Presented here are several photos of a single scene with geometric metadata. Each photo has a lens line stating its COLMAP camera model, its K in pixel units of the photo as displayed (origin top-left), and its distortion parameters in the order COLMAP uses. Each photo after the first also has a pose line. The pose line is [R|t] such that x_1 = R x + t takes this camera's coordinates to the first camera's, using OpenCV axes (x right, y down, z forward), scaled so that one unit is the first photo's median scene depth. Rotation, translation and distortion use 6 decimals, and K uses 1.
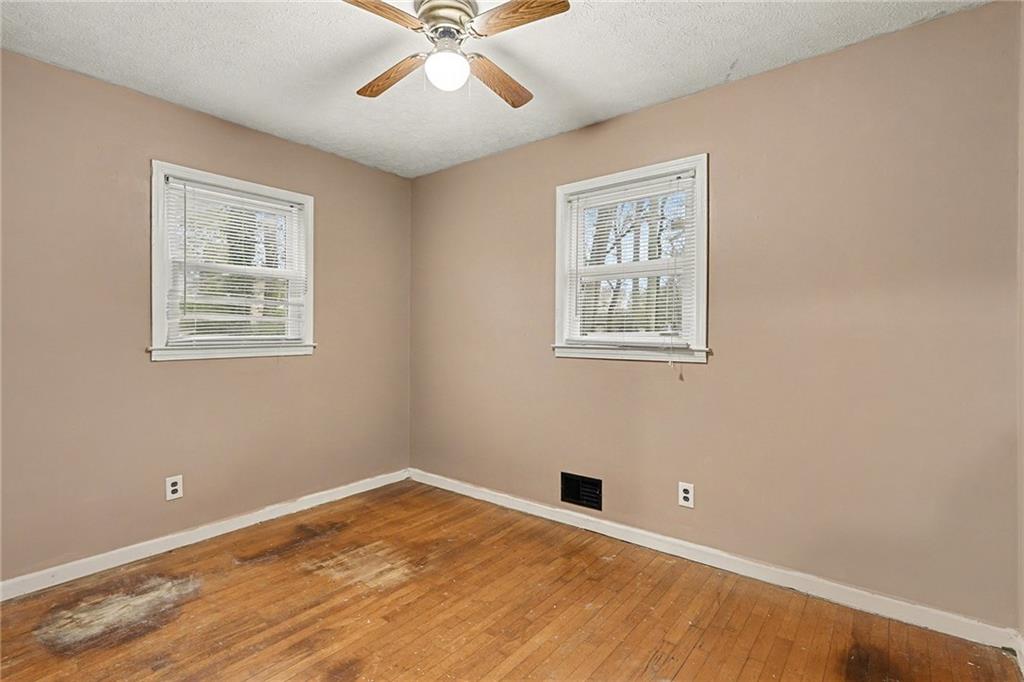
lens RADIAL K [[470.9, 0, 510.8], [0, 470.9, 334.4], [0, 0, 1]] dist [-0.001440, 0.000246]
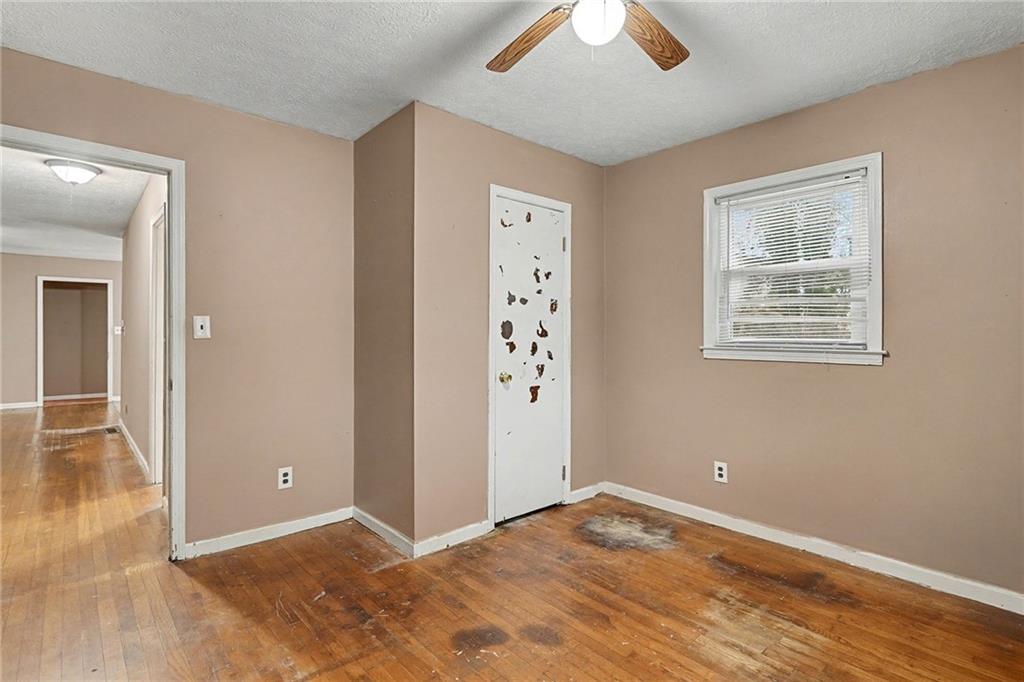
lens RADIAL K [[470.9, 0, 510.8], [0, 470.9, 334.4], [0, 0, 1]] dist [-0.001440, 0.000246]
pose [[-0.114638, 0.000084, -0.993407, 0.483874], [-0.014391, 0.999895, 0.001745, 0.001392], [0.993303, 0.014496, -0.114625, 0.653970]]
